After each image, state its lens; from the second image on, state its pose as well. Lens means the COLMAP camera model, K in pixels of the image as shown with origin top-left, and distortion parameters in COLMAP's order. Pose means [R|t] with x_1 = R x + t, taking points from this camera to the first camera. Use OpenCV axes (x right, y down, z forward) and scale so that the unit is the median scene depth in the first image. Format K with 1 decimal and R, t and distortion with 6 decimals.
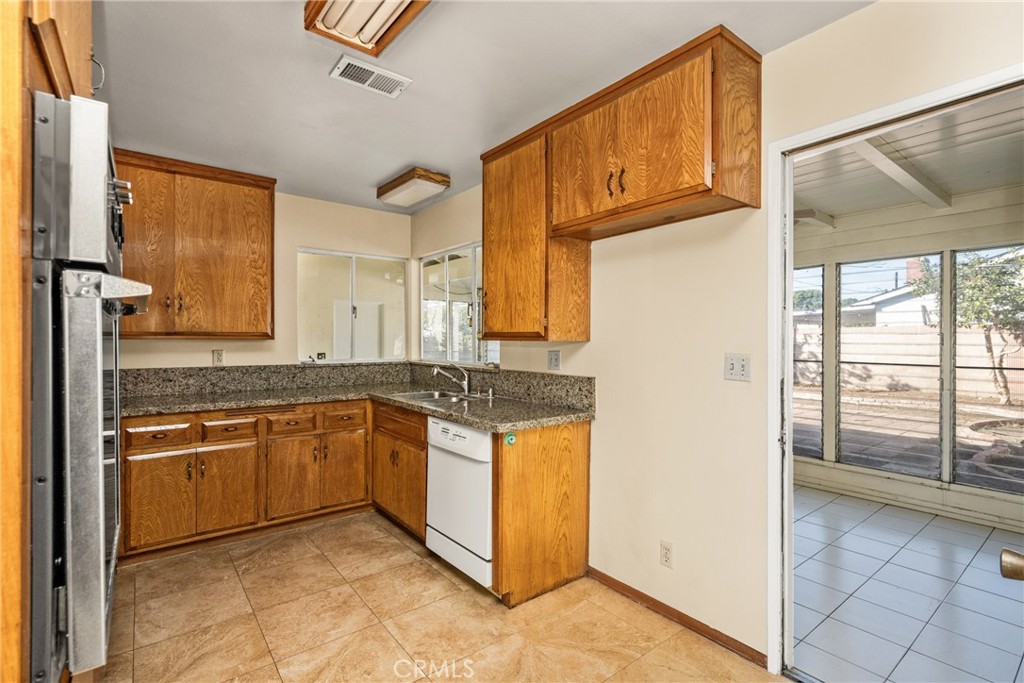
lens RADIAL K [[472.0, 0, 517.2], [0, 472.0, 343.9], [0, 0, 1]] dist [-0.003501, -0.001045]
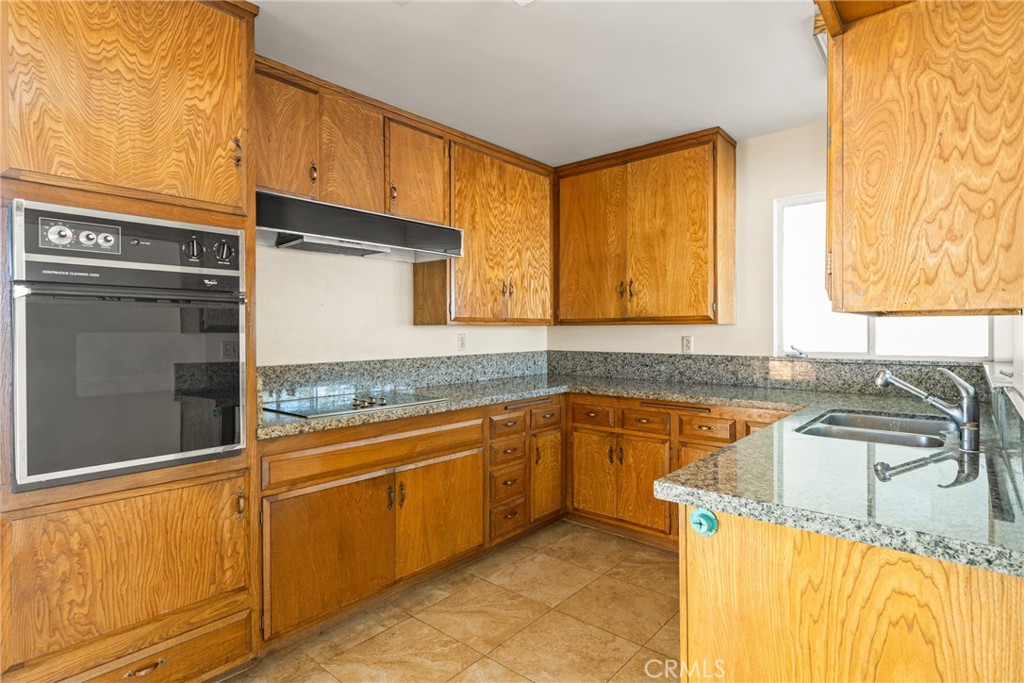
lens RADIAL K [[524.4, 0, 515.8], [0, 524.4, 336.6], [0, 0, 1]] dist [-0.002419, -0.000127]
pose [[0.197872, 0.007029, -0.980203, 0.410174], [-0.004307, 0.999971, 0.006301, 0.011664], [0.980218, 0.002975, 0.197897, 0.635956]]
